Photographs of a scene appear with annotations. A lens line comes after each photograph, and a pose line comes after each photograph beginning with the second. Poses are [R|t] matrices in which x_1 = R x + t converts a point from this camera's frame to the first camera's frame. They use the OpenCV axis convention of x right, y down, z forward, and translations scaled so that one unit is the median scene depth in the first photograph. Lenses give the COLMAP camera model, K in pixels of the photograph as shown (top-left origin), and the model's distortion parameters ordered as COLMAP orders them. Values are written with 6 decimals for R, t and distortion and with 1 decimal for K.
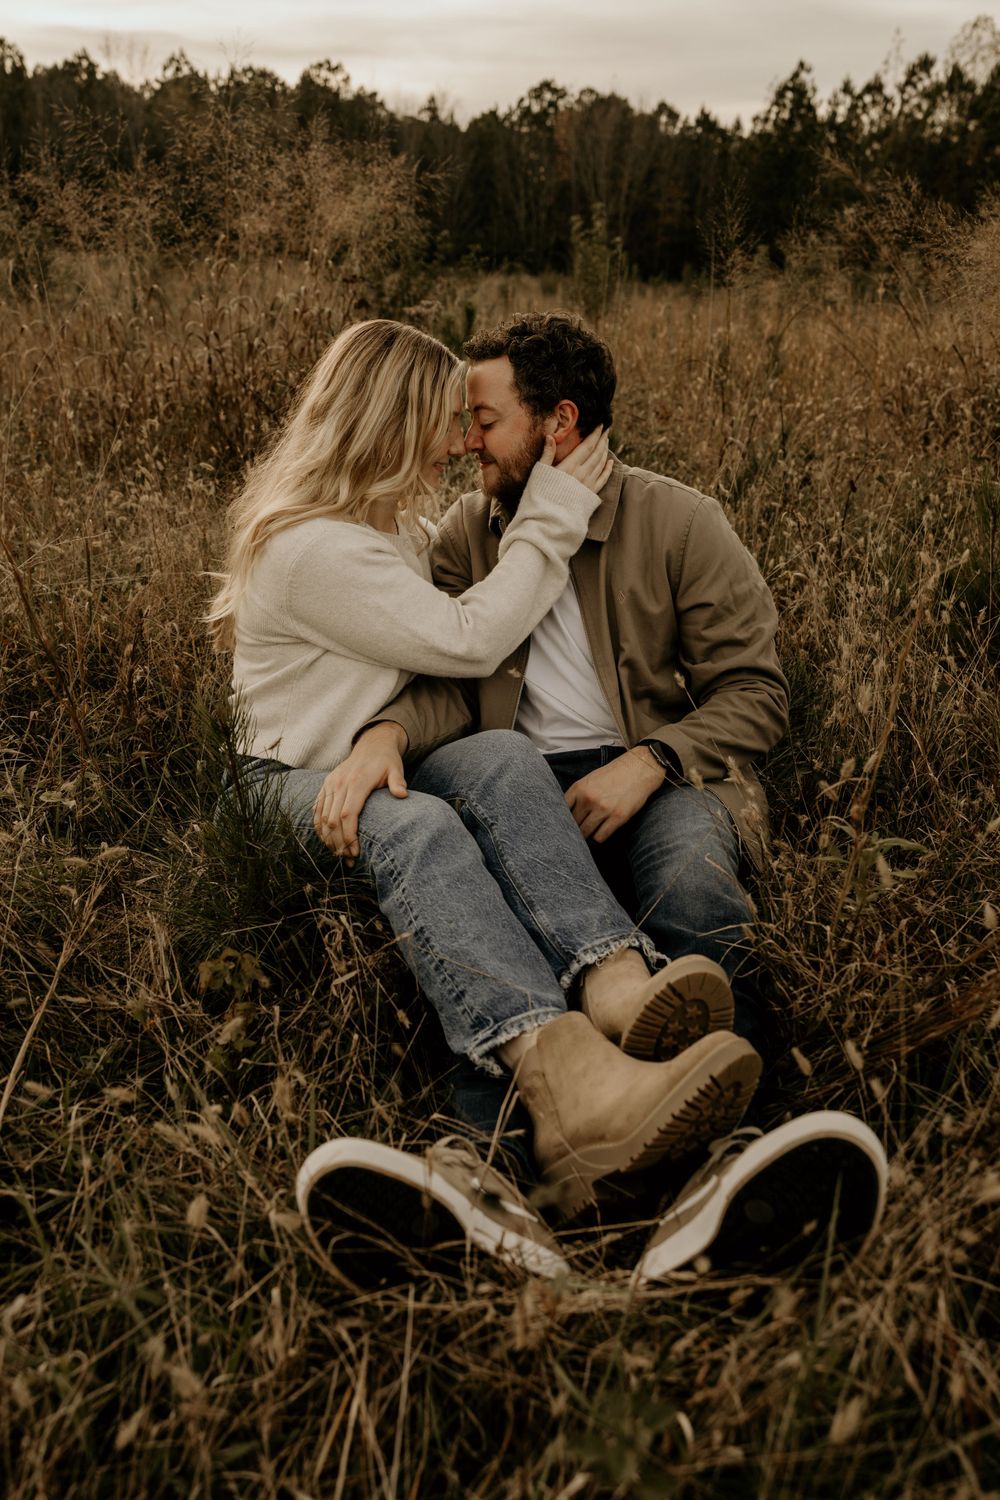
lens RADIAL K [[1233.4, 0, 500.0], [0, 1233.4, 750.0], [0, 0, 1]] dist [-0.000982, 0.042041]
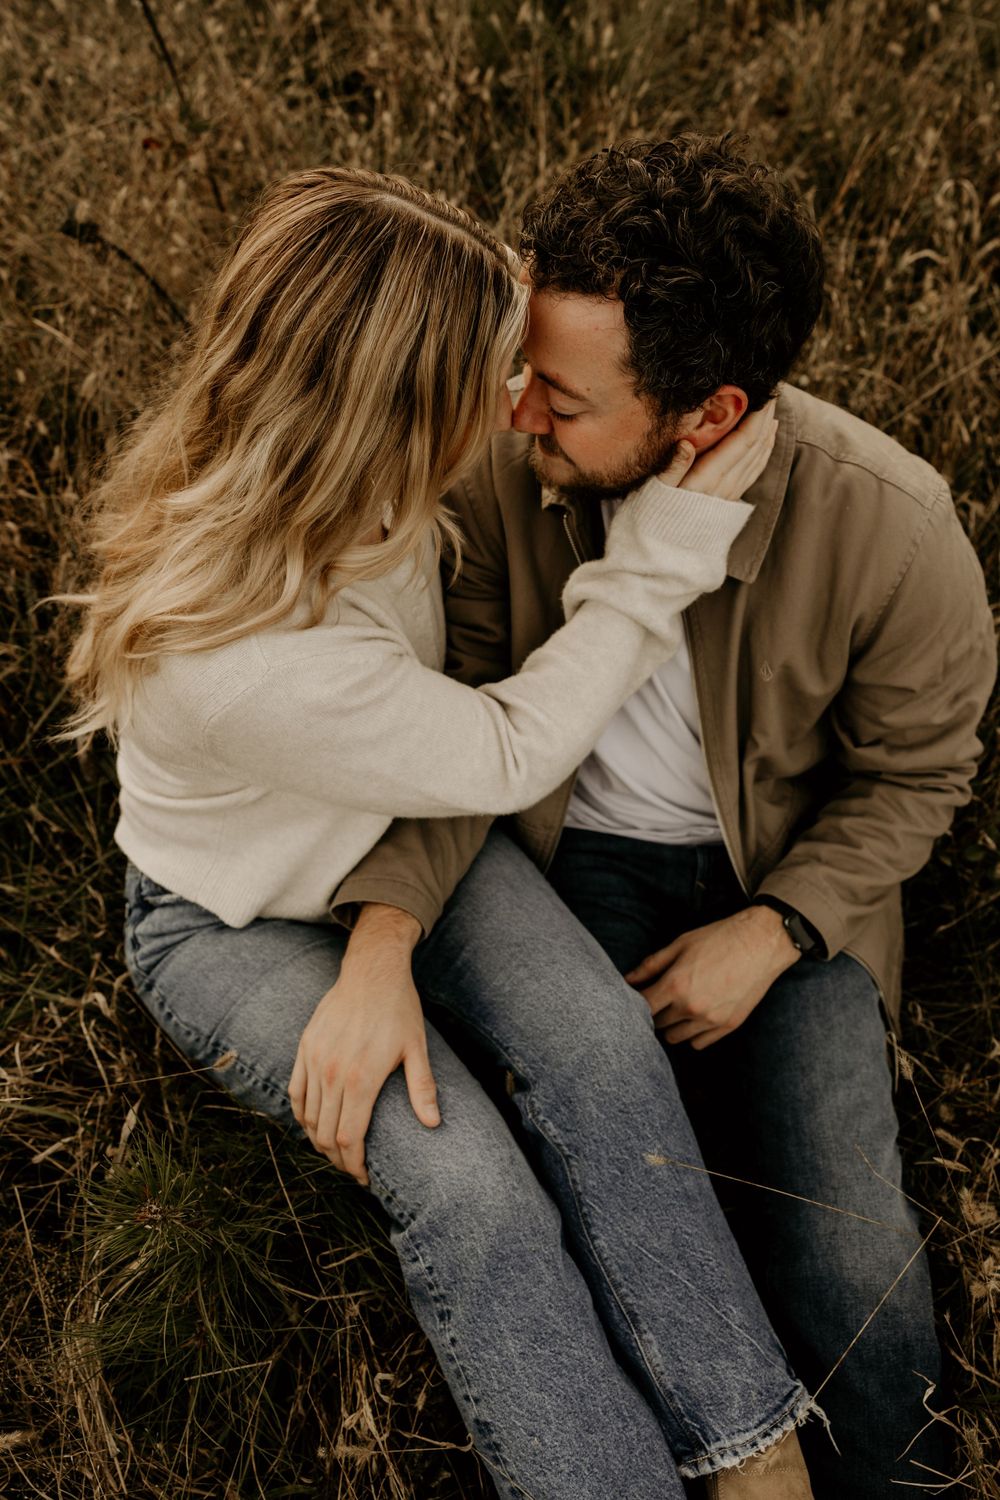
lens RADIAL K [[1233.4, 0, 500.0], [0, 1233.4, 750.0], [0, 0, 1]] dist [-0.000982, 0.042041]
pose [[0.996410, -0.022247, 0.081689, -0.084013], [-0.027827, 0.825204, 0.564150, -0.445810], [-0.079961, -0.564397, 0.821622, 0.519830]]
